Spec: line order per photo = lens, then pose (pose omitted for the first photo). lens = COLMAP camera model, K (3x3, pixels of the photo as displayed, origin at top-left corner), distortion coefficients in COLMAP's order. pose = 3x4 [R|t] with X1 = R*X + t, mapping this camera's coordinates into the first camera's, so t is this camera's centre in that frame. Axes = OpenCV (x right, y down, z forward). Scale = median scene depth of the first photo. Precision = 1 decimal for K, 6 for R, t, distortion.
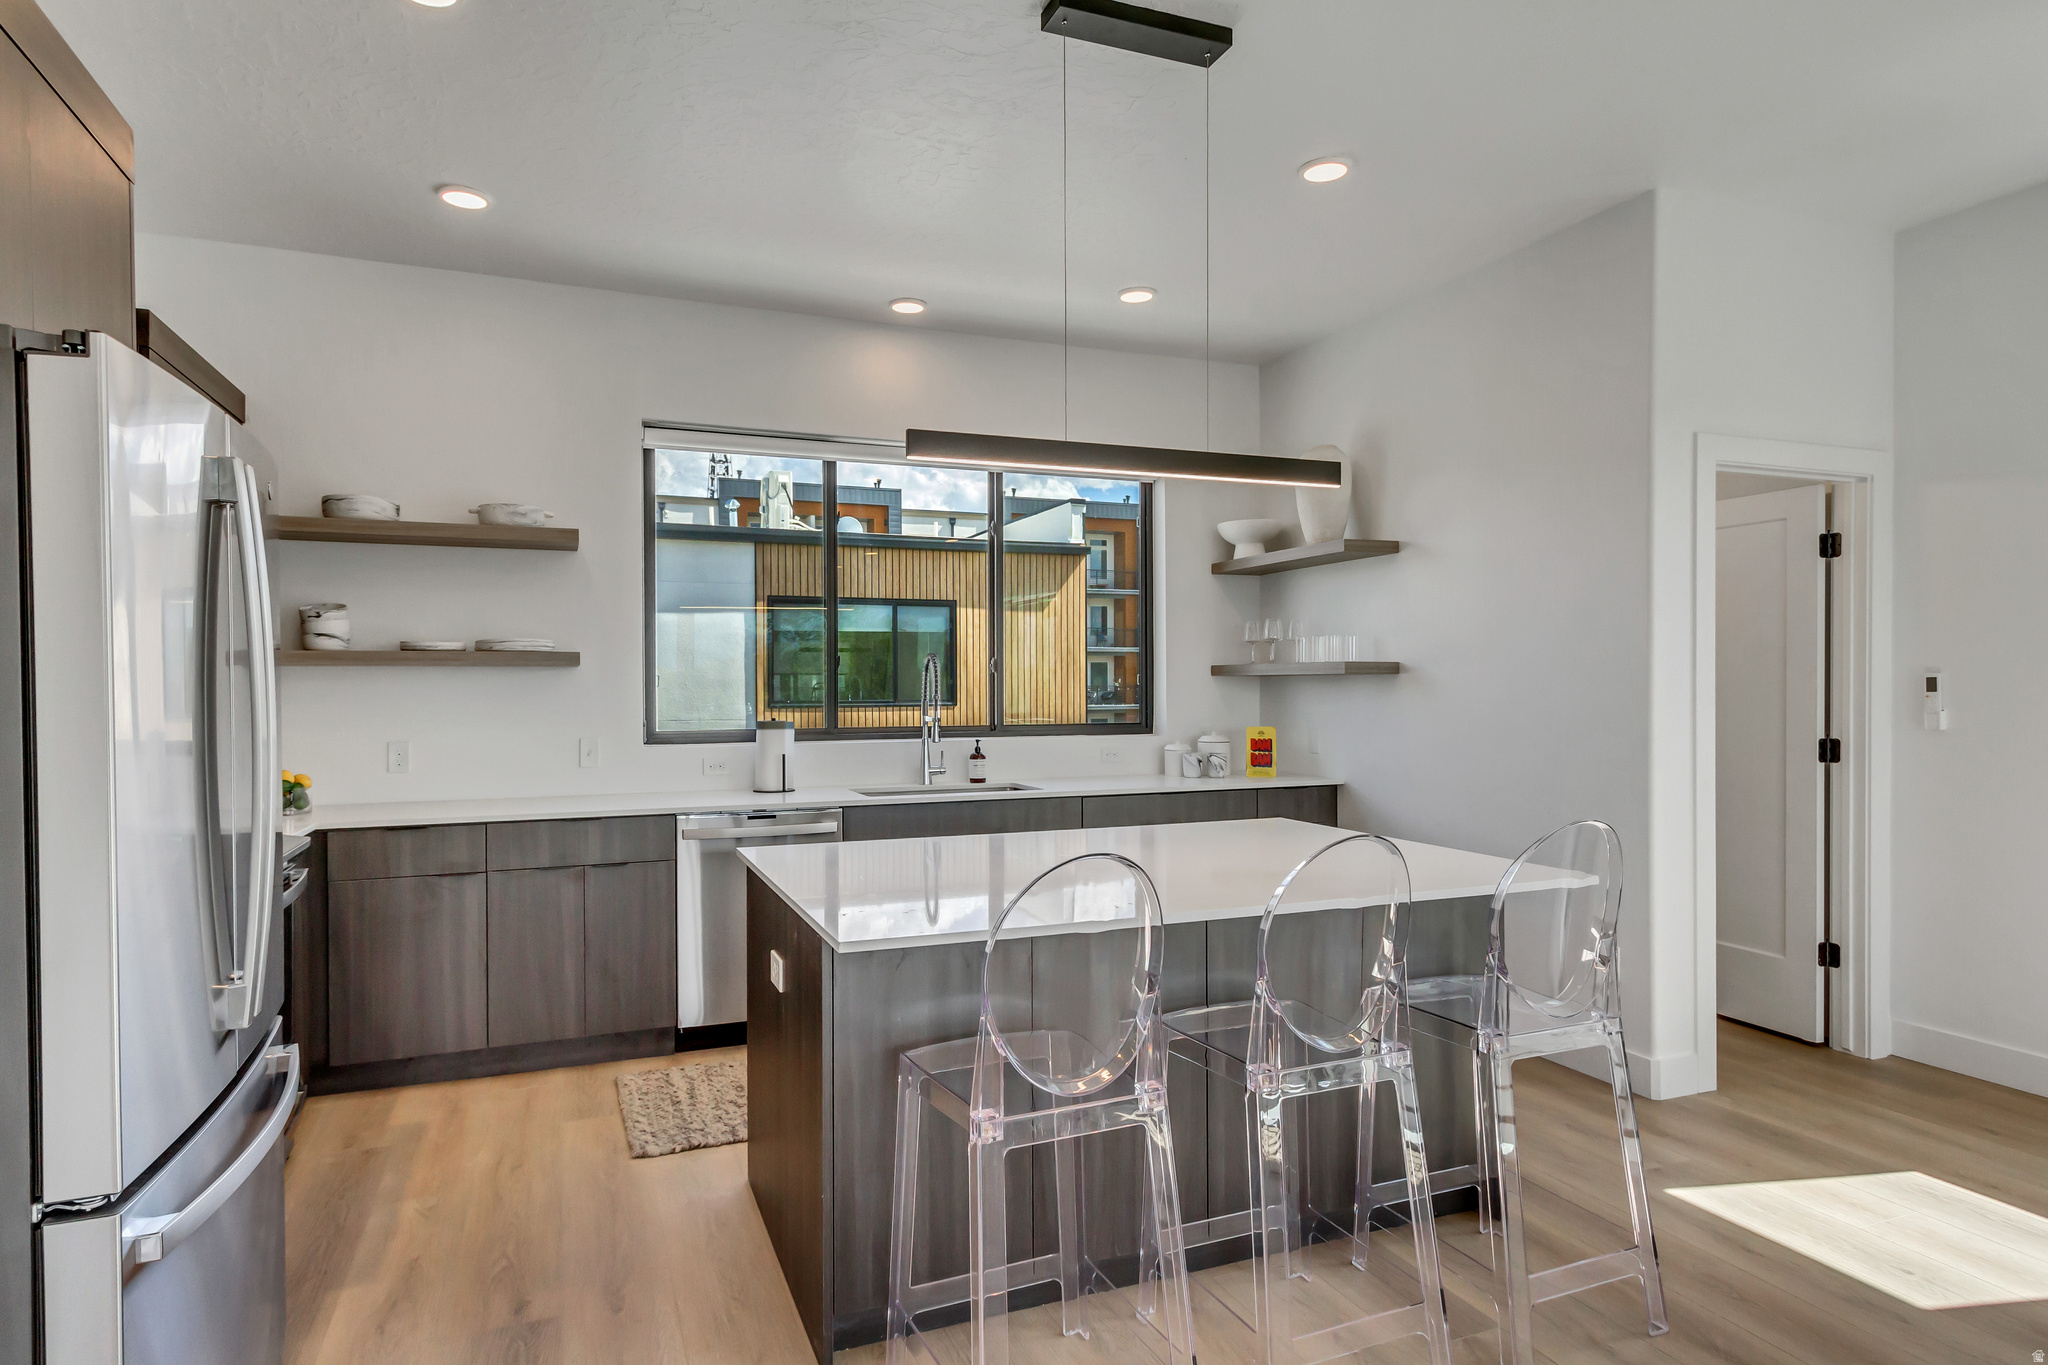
lens RADIAL K [[1146.6, 0, 1018.6], [0, 1146.6, 690.8], [0, 0, 1]] dist [0.009140, 0.000915]
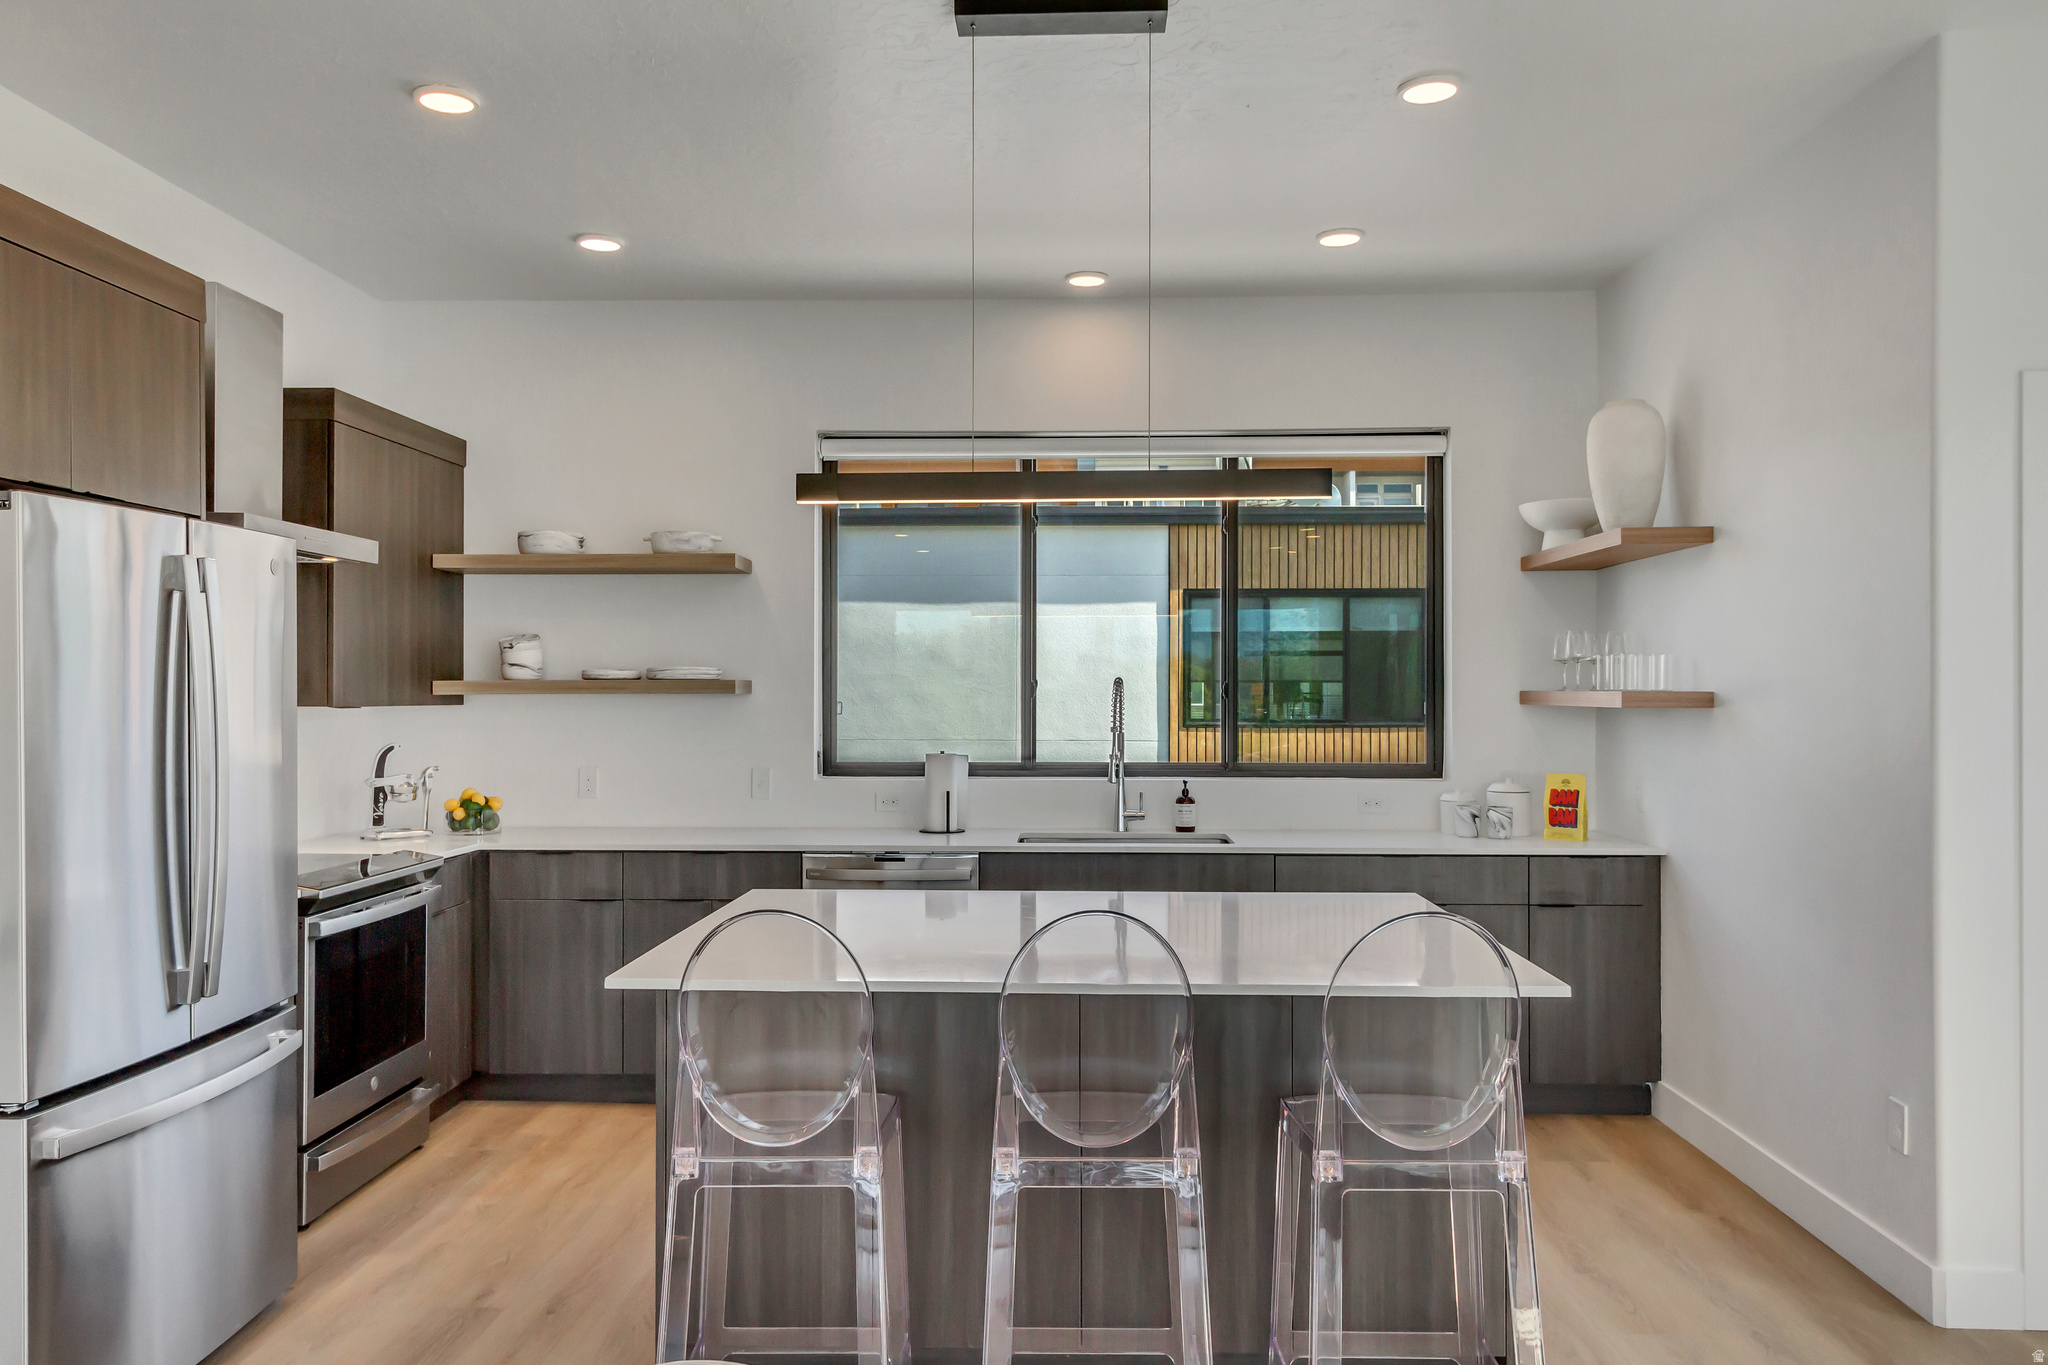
lens RADIAL K [[1504.9, 0, 1033.7], [0, 1504.9, 685.7], [0, 0, 1]] dist [0.014273, -0.005803]
pose [[0.912848, 0.003150, -0.408288, 0.333051], [-0.006049, 0.999965, -0.005810, -0.020791], [0.408256, 0.007773, 0.912835, -0.054683]]
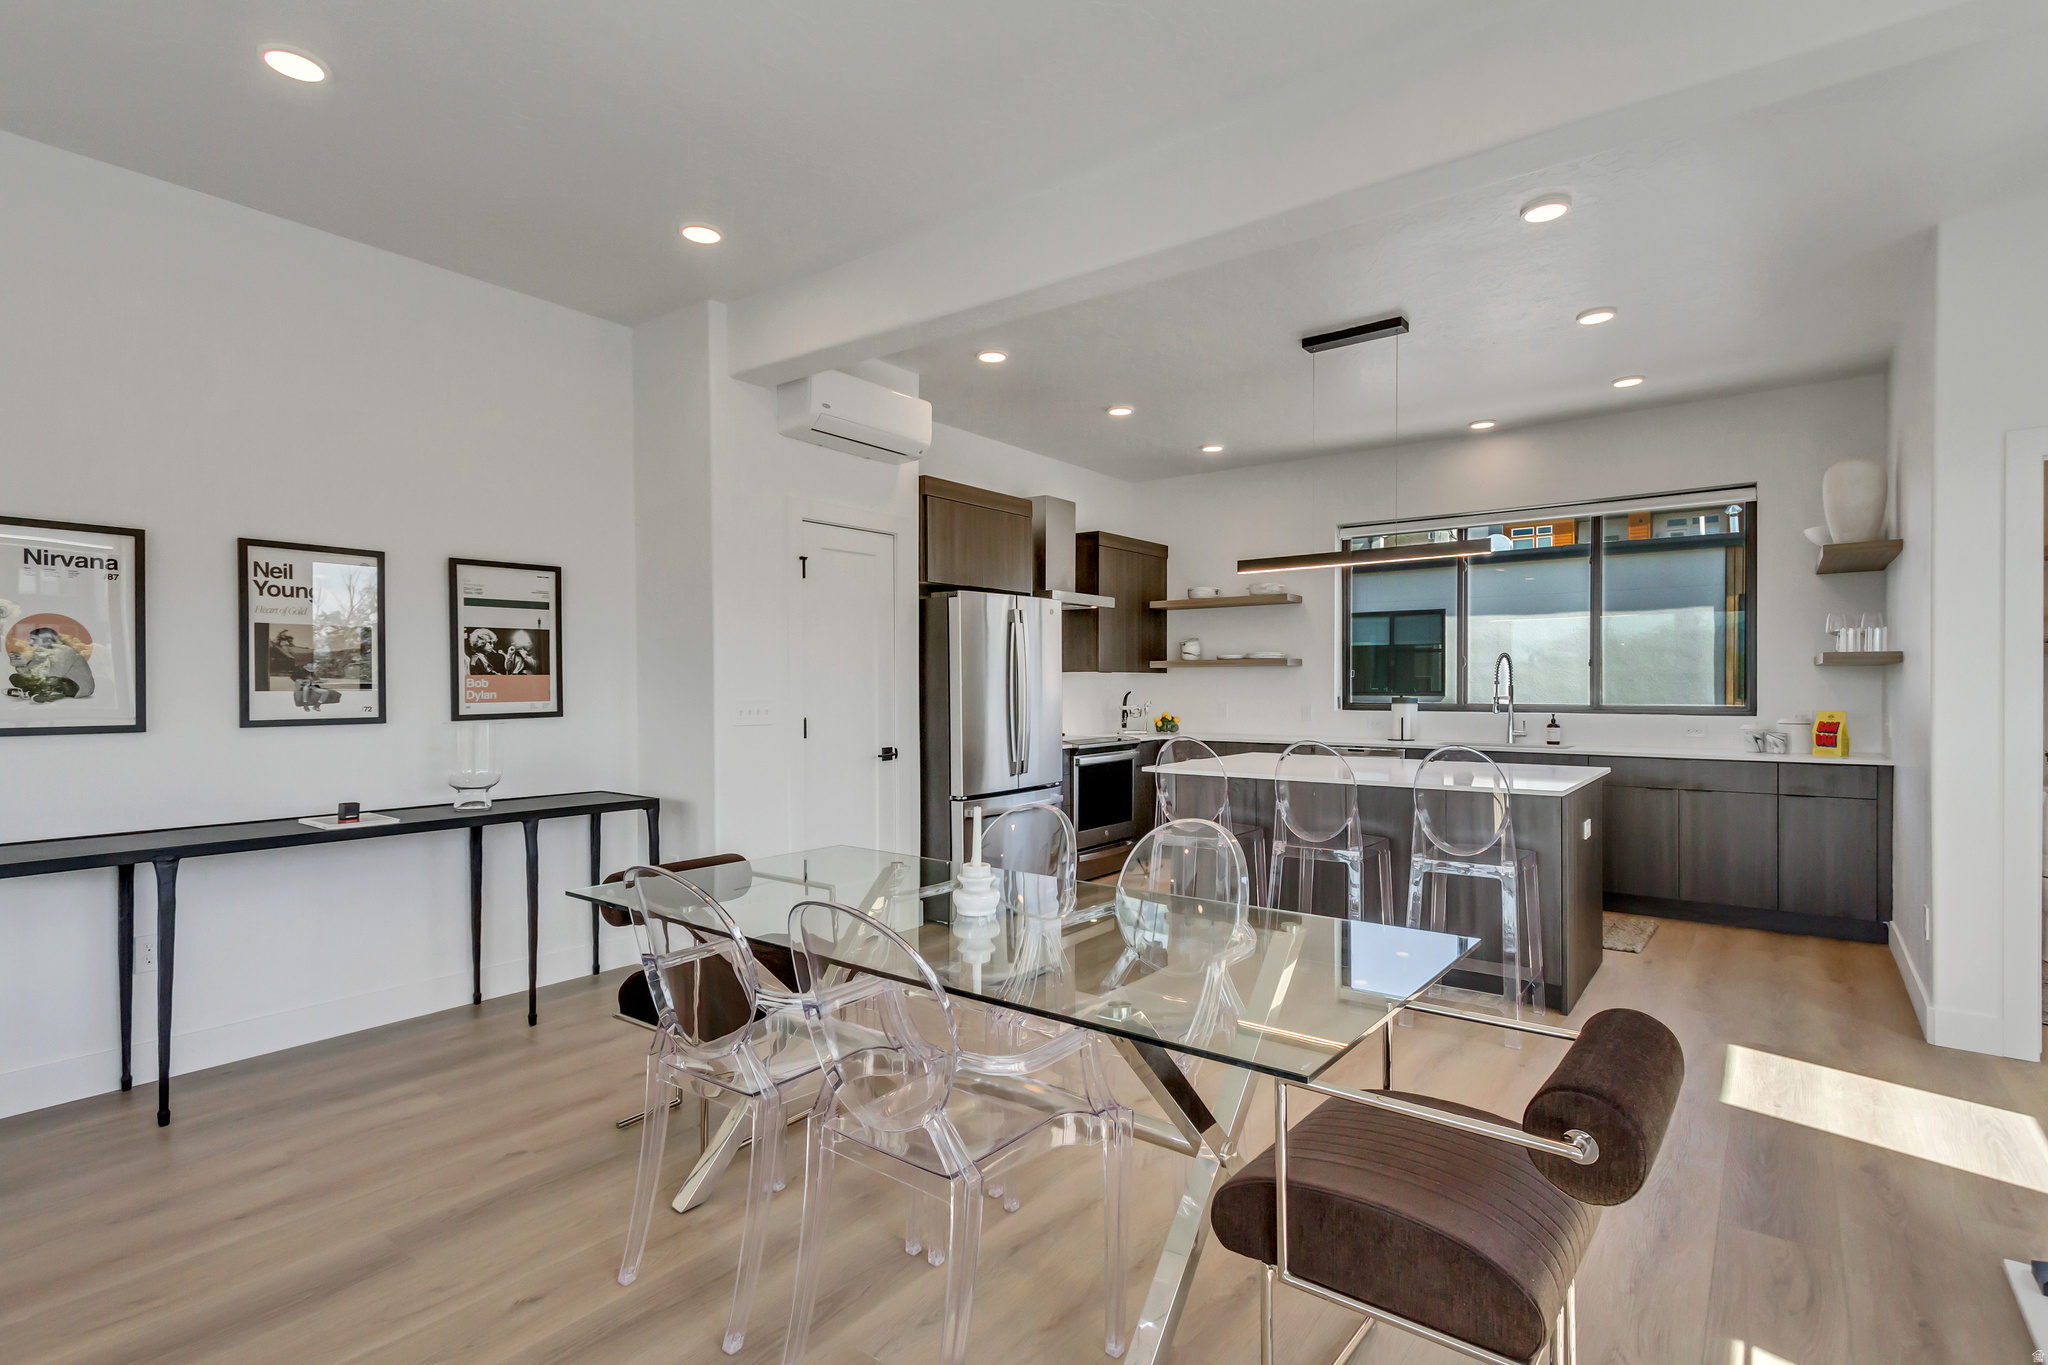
lens RADIAL K [[987.8, 0, 1019.9], [0, 987.8, 683.9], [0, 0, 1]] dist [0.004486, 0.000330]
pose [[0.509667, 0.002335, -0.860369, 0.716255], [-0.002201, 0.999997, 0.001410, 0.006283], [0.860369, 0.001175, 0.509670, -0.188841]]
